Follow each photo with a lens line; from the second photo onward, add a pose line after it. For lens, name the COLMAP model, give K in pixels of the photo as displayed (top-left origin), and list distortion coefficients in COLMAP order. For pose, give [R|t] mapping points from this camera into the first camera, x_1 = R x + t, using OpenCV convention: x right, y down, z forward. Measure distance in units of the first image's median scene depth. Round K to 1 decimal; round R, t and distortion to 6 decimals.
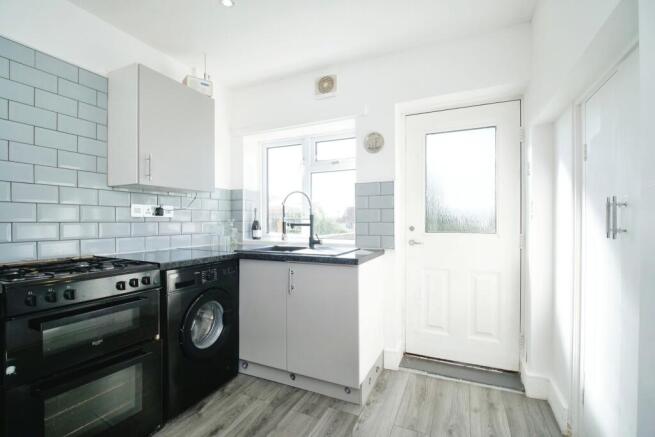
lens RADIAL K [[300.0, 0, 327.5], [0, 300.0, 218.5], [0, 0, 1]] dist [0.000314, 0.000064]
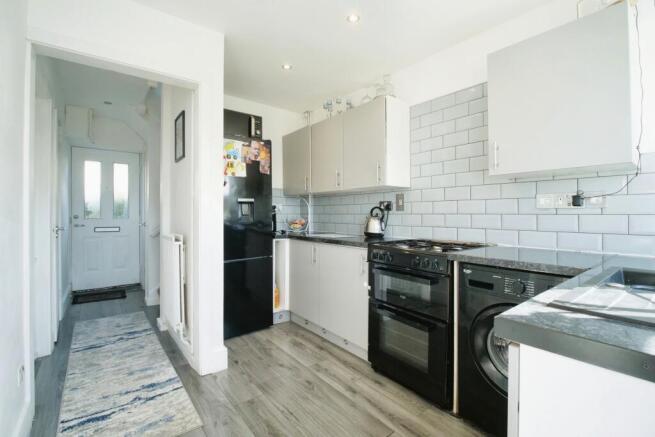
lens RADIAL K [[300.0, 0, 327.5], [0, 300.0, 218.5], [0, 0, 1]] dist [0.000314, 0.000064]
pose [[-0.459571, 0.008267, -0.888103, 0.430667], [0.001546, 0.999963, 0.008509, 0.016225], [0.888140, 0.002537, -0.459566, 0.858596]]
